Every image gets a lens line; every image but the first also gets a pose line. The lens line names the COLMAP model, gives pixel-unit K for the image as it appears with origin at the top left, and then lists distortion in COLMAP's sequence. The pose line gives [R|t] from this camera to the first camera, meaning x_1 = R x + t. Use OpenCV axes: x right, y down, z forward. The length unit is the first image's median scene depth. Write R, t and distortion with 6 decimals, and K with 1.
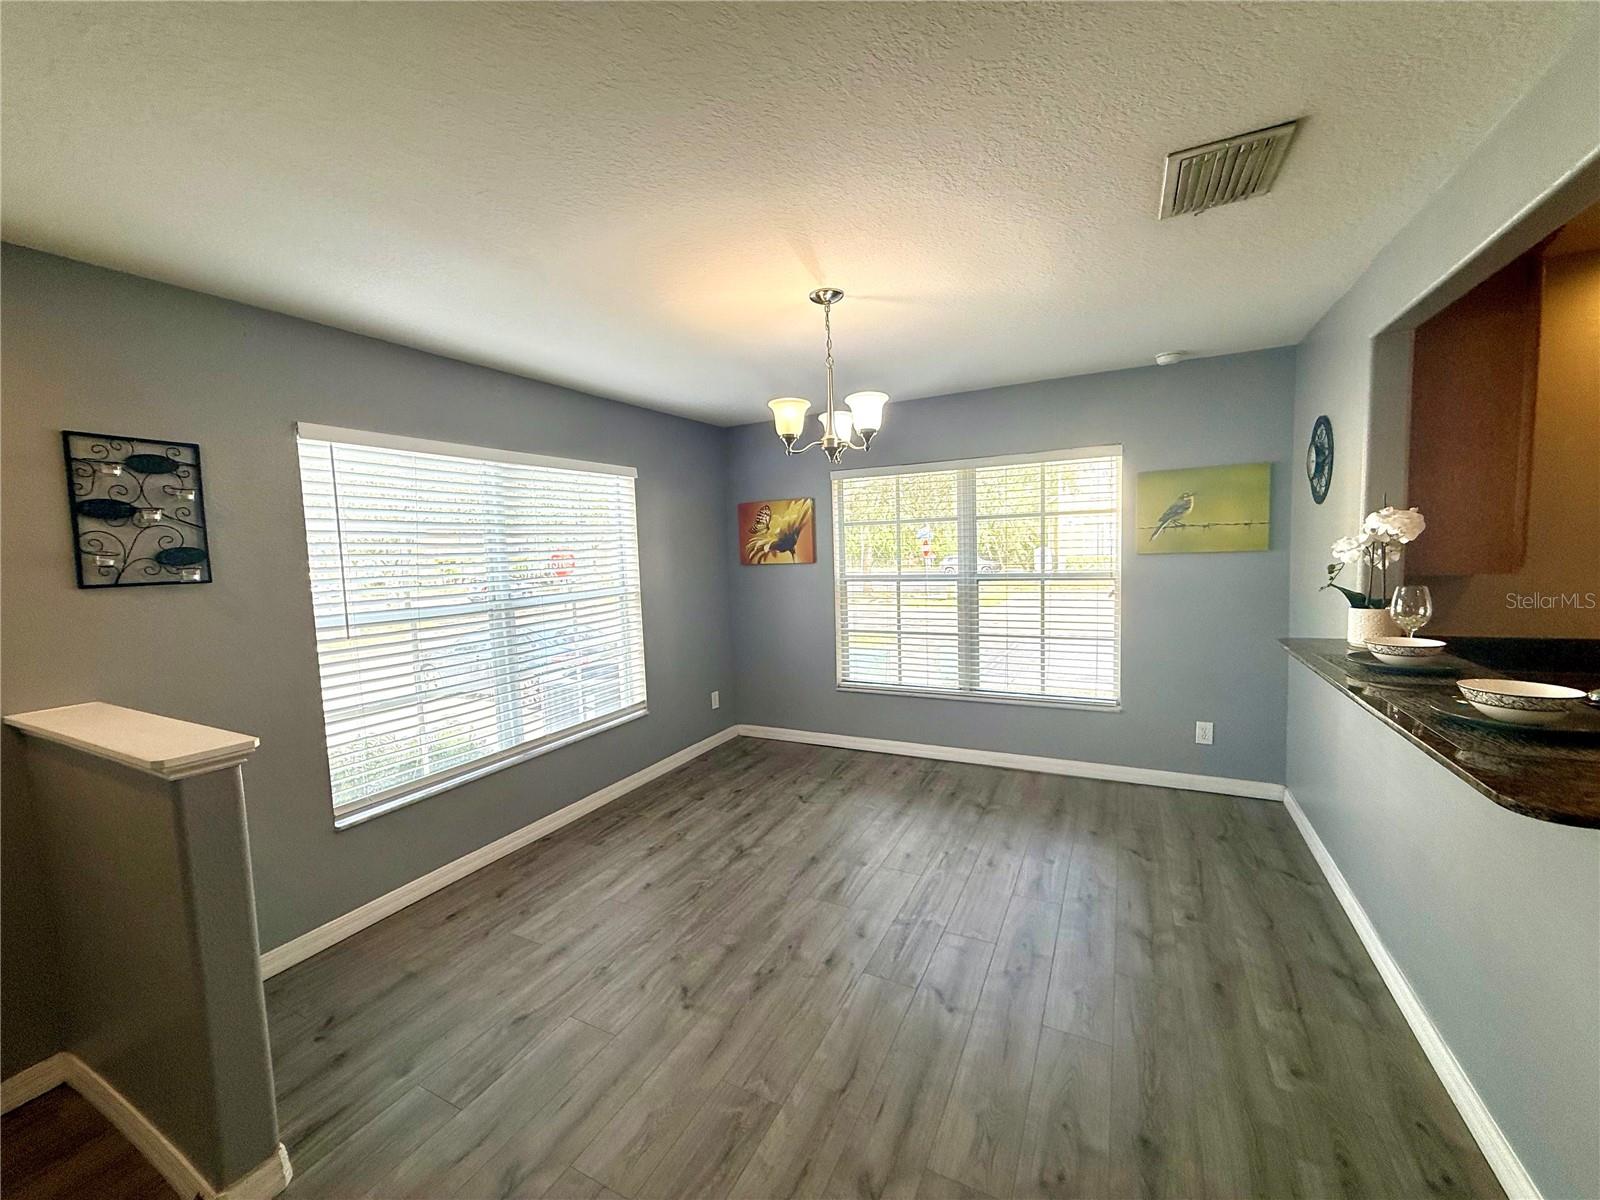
lens RADIAL K [[636.5, 0, 794.4], [0, 636.5, 601.1], [0, 0, 1]] dist [0.001523, 0.000002]
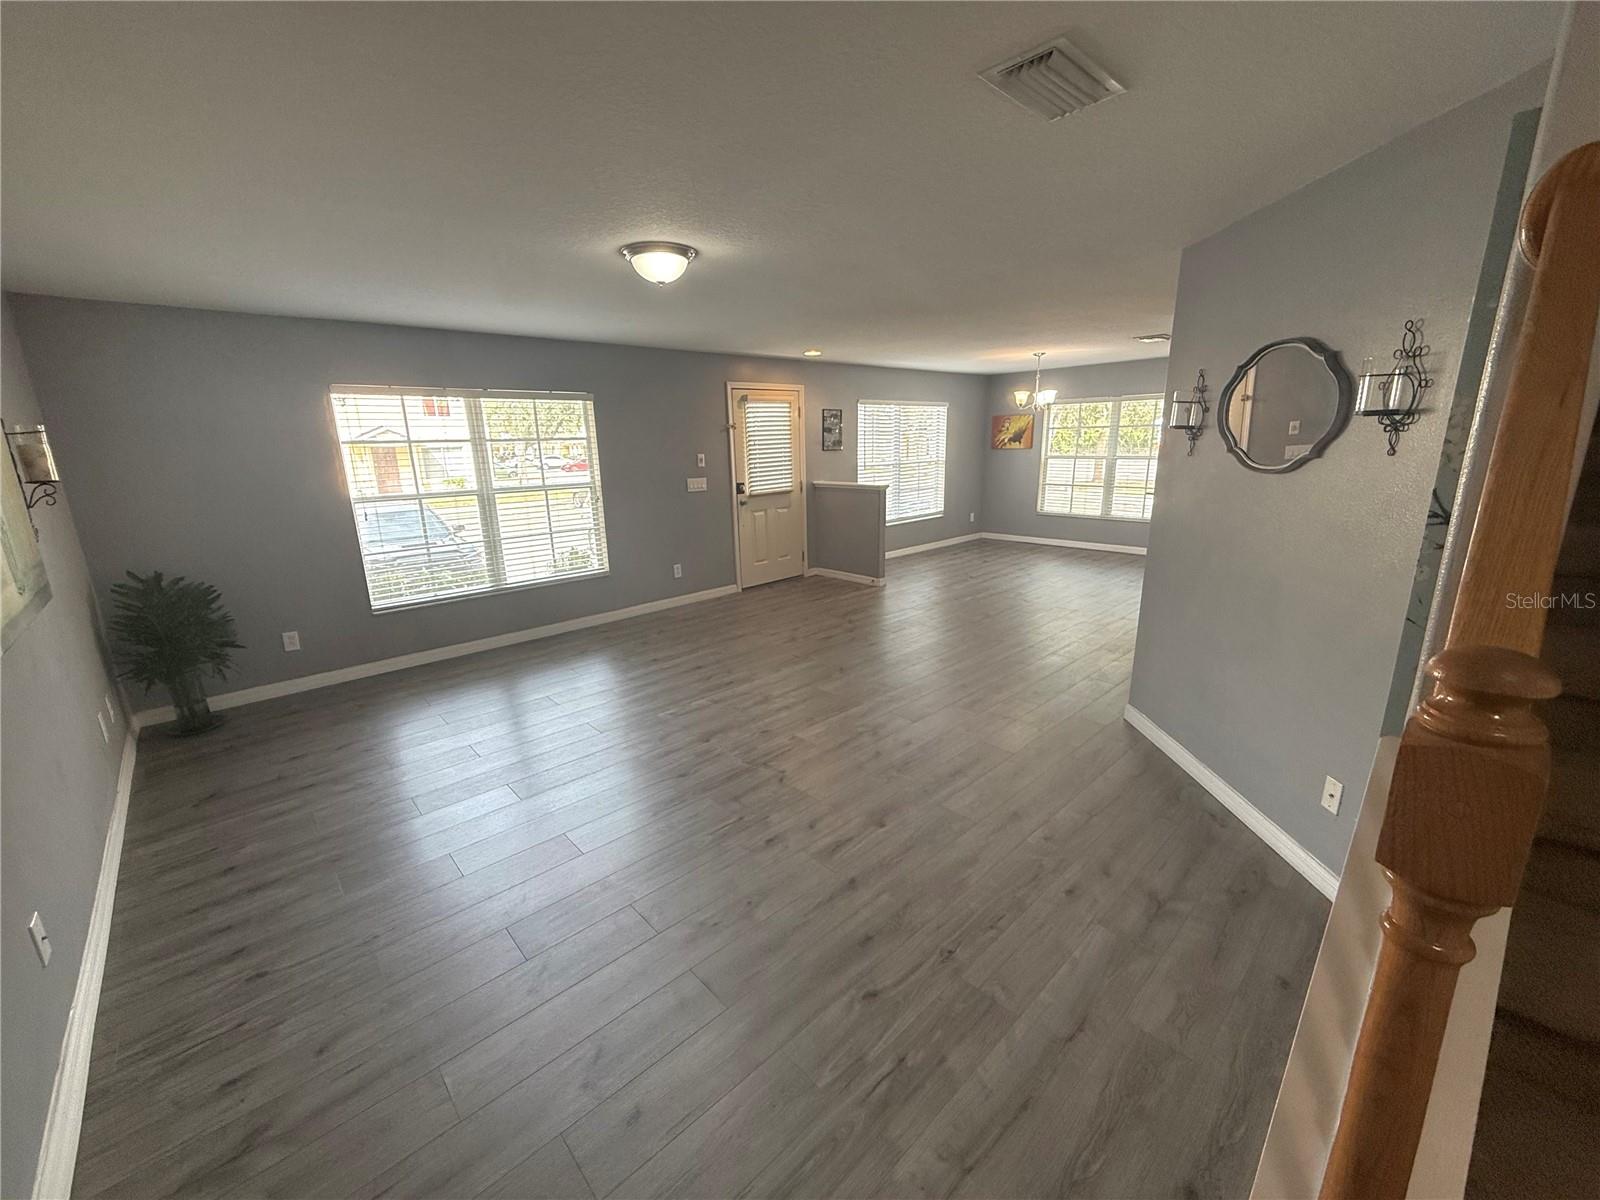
lens RADIAL K [[636.5, 0, 798.1], [0, 636.5, 597.1], [0, 0, 1]] dist [0.001523, 0.000002]
pose [[0.943449, 0.093571, -0.318039, 0.031872], [-0.038500, 0.983775, 0.175229, 0.114283], [0.329275, -0.153075, 0.931744, -1.742089]]
